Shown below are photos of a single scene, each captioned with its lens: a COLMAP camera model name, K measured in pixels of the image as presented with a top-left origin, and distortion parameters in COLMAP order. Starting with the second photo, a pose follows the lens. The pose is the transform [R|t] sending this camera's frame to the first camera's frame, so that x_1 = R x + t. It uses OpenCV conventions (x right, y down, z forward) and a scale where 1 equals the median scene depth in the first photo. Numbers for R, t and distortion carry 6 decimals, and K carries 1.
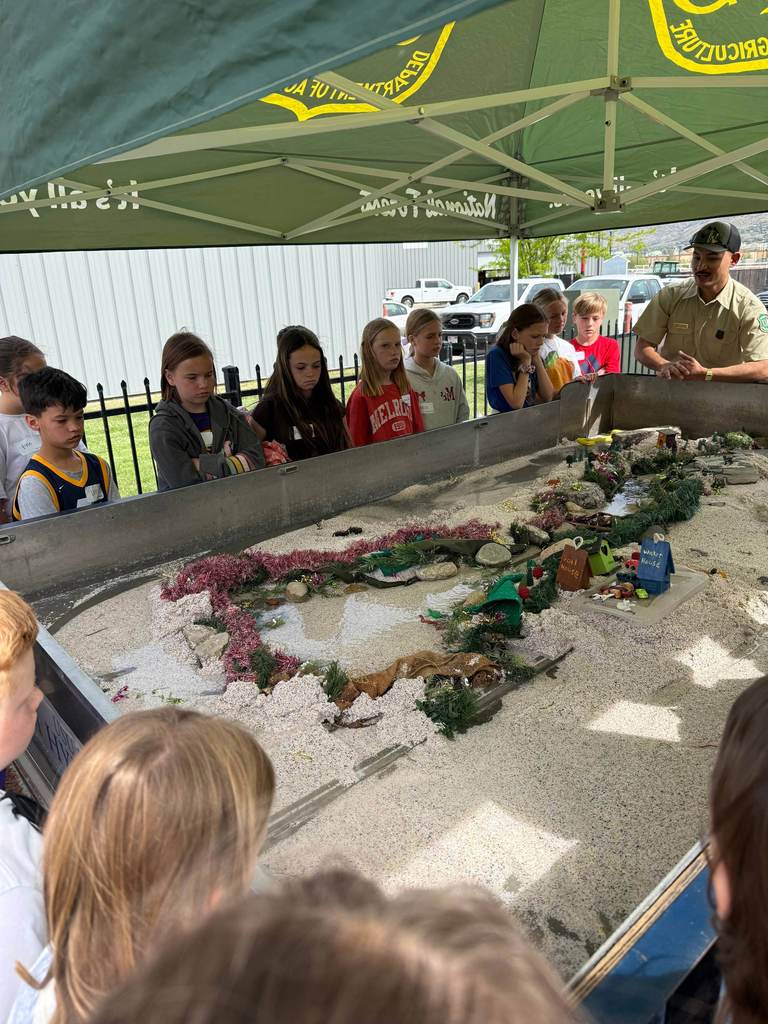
lens RADIAL K [[739.9, 0, 384.0], [0, 739.9, 512.0], [0, 0, 1]] dist [-0.001240, 0.000003]
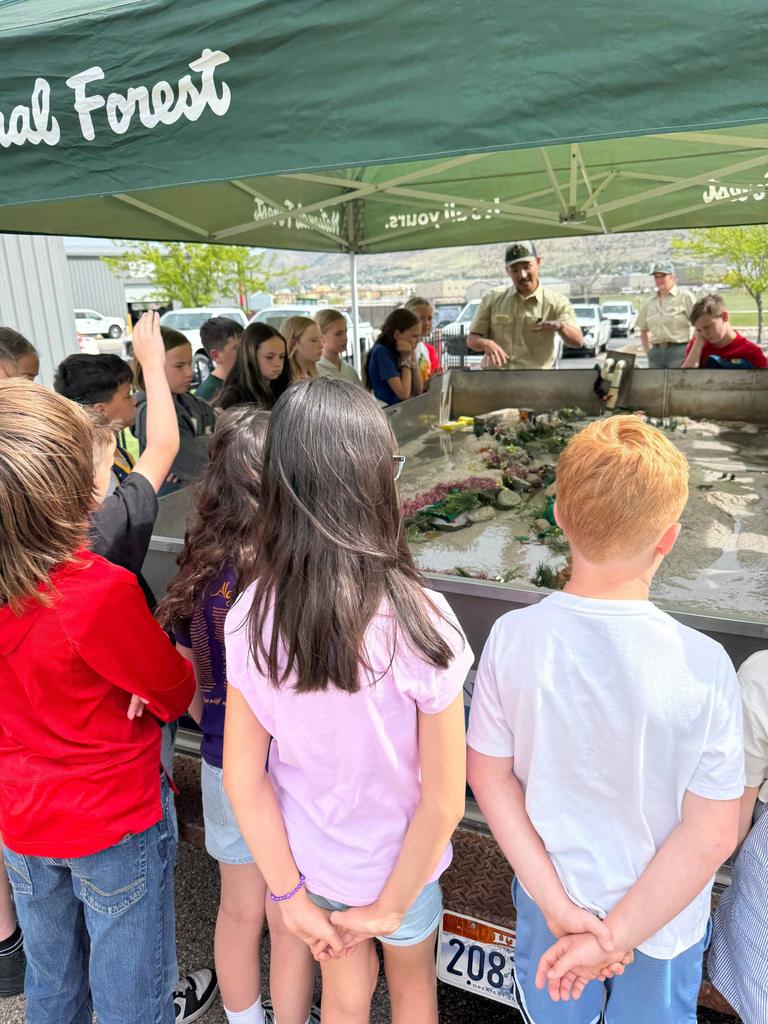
lens RADIAL K [[739.9, 0, 384.0], [0, 739.9, 512.0], [0, 0, 1]] dist [-0.001240, 0.000003]
pose [[0.891075, -0.105620, 0.441396, -0.346988], [0.125175, 0.992016, -0.015323, 0.044140], [-0.436254, 0.068906, 0.897181, 0.005191]]
